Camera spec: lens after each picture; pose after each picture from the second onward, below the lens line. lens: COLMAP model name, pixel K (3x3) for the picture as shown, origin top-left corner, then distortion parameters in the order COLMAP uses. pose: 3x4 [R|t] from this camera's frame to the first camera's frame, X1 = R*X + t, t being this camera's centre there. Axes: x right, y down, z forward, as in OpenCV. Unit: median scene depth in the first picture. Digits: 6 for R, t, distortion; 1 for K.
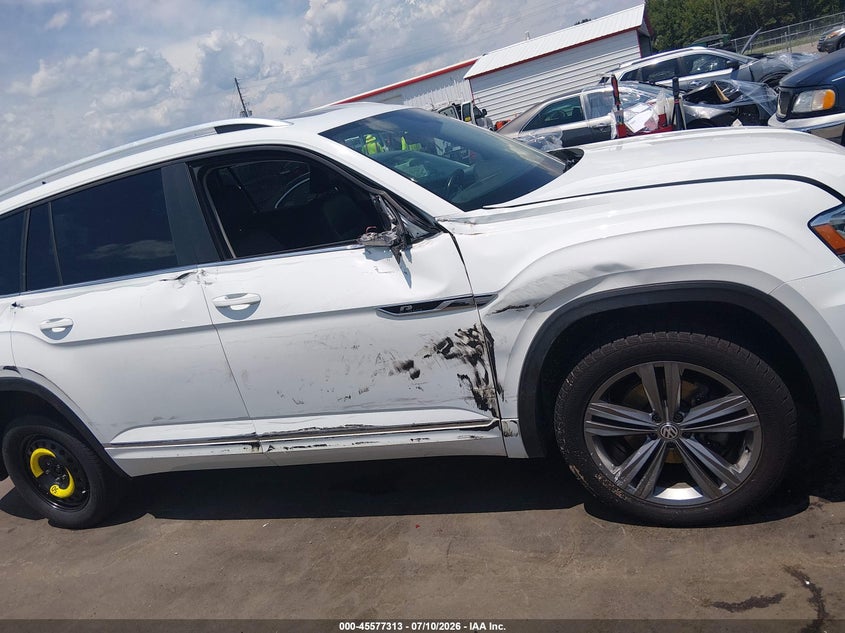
lens RADIAL K [[650.8, 0, 426.4], [0, 650.8, 317.7], [0, 0, 1]] dist [0.104776, -0.191012]
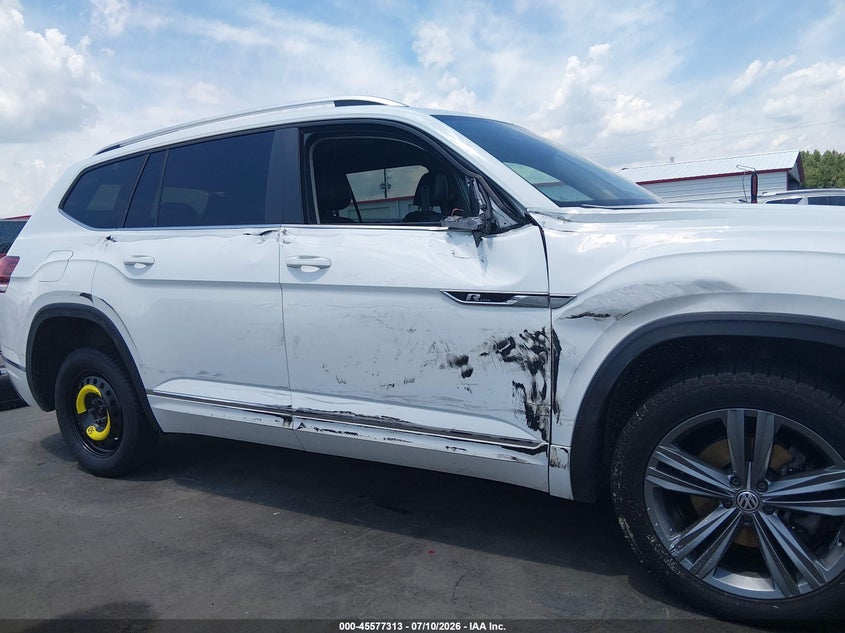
lens RADIAL K [[650.8, 0, 426.4], [0, 650.8, 317.7], [0, 0, 1]] dist [0.104776, -0.191012]
pose [[0.962139, 0.222677, -0.157171, 0.053535], [-0.242740, 0.962318, -0.122561, 0.137885], [0.123957, 0.156073, 0.979937, 0.091839]]
